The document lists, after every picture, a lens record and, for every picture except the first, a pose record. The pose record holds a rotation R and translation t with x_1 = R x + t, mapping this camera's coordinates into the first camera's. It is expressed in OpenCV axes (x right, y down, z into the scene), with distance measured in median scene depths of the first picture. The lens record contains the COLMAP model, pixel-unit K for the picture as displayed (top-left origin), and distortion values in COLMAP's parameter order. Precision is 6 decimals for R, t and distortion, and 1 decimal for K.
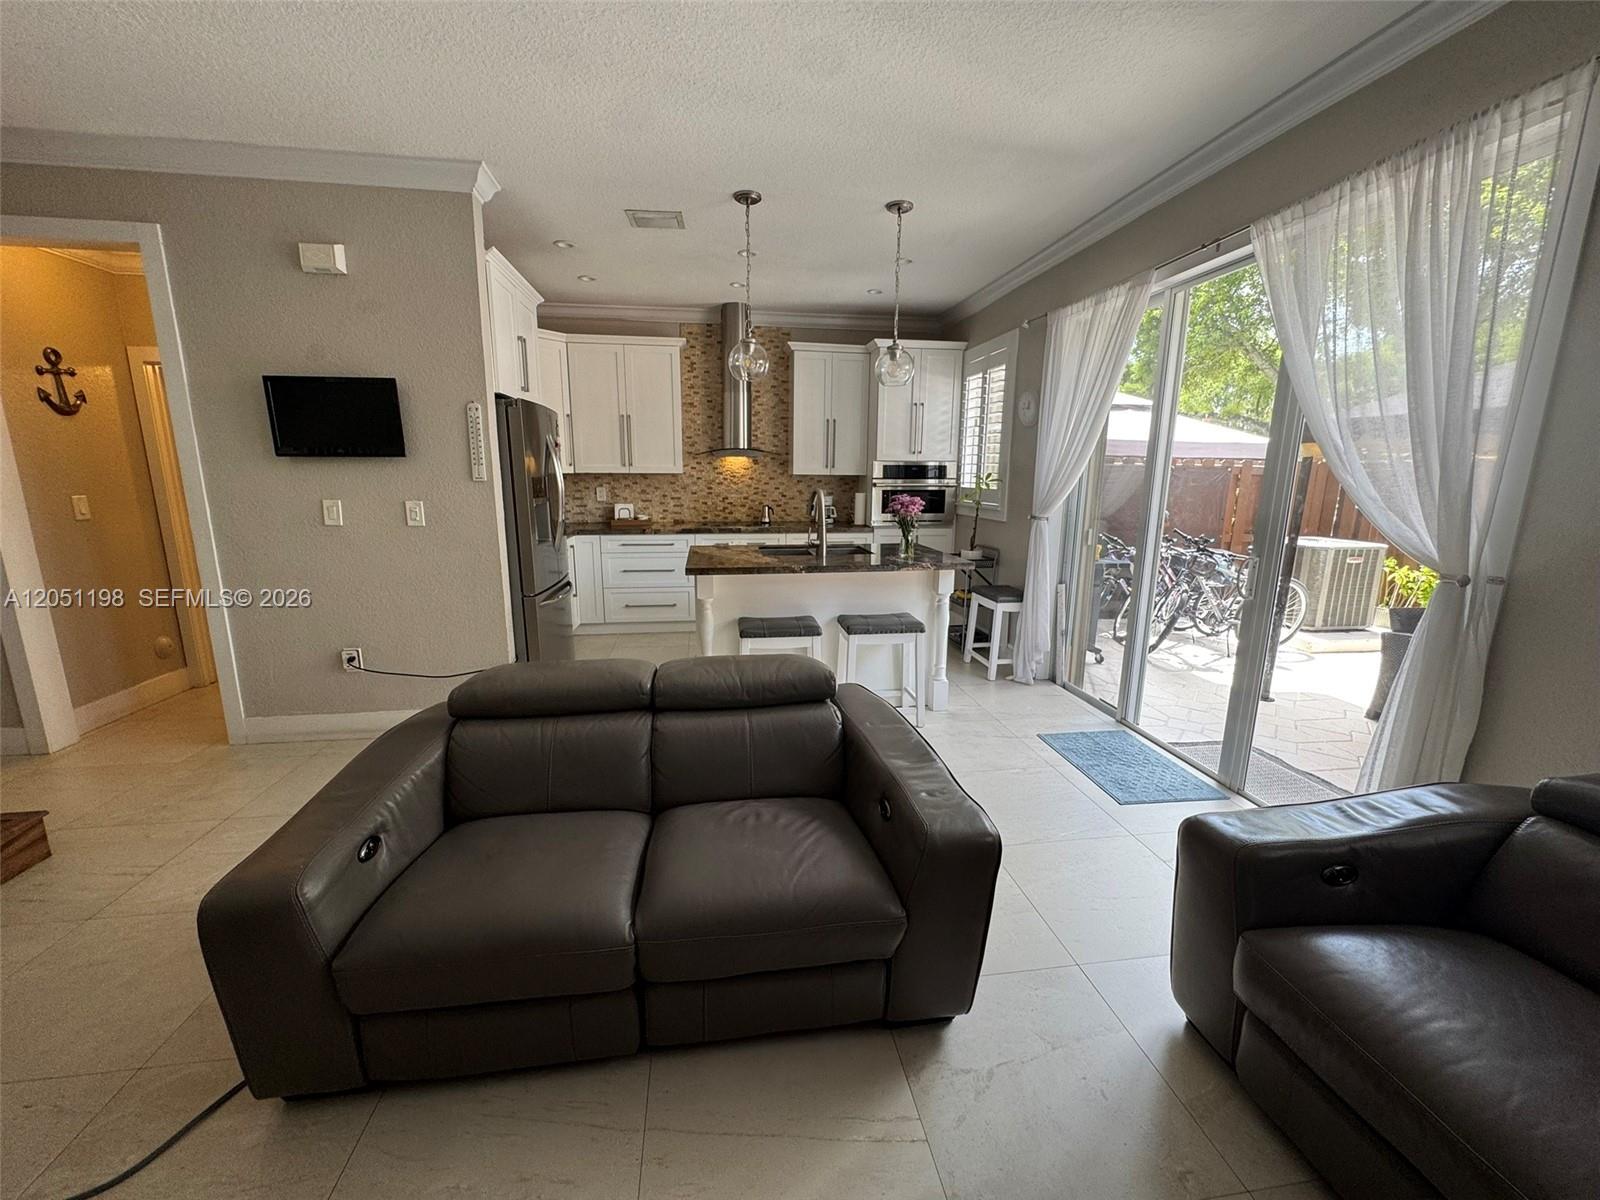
lens RADIAL K [[638.8, 0, 799.0], [0, 638.8, 596.7], [0, 0, 1]] dist [-0.003804, 0.000036]
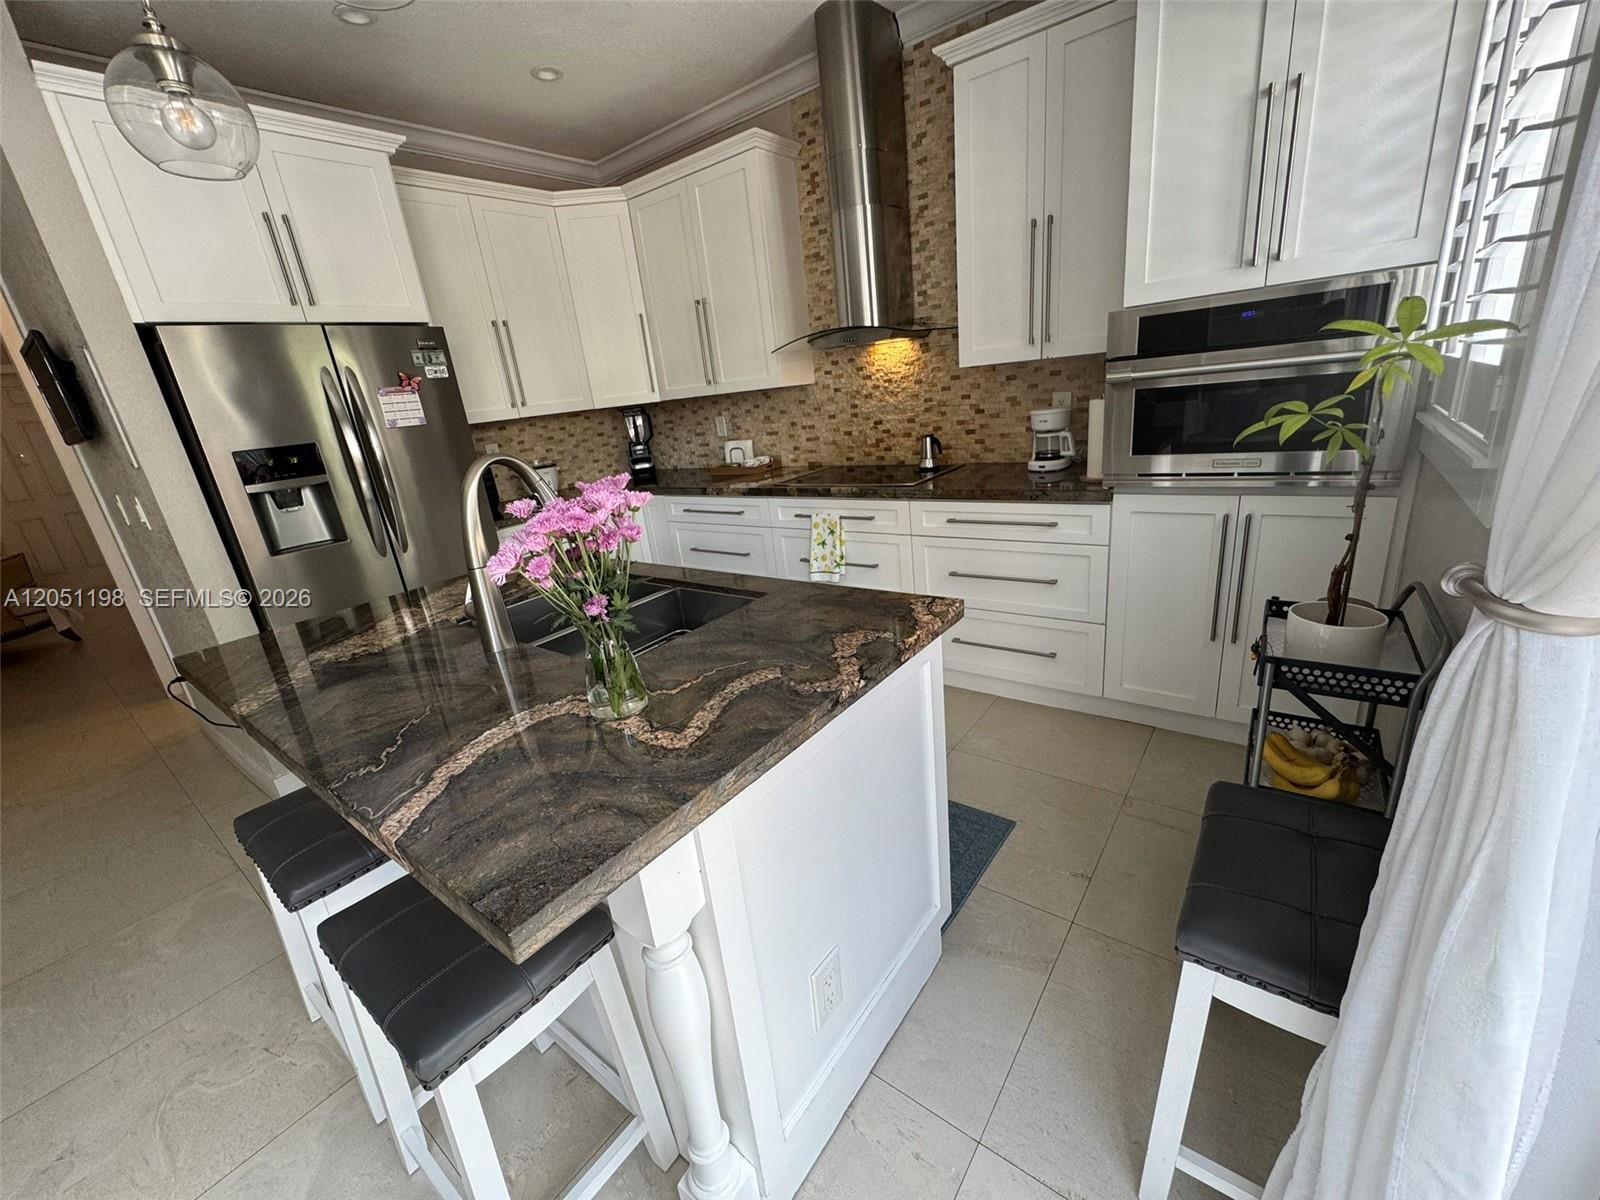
lens RADIAL K [[638.8, 0, 794.7], [0, 638.8, 599.9], [0, 0, 1]] dist [-0.003804, 0.000036]
pose [[0.693481, 0.150100, -0.704666, 0.261415], [-0.030053, 0.983233, 0.179861, -0.103998], [0.719847, -0.103553, 0.686365, 0.570432]]
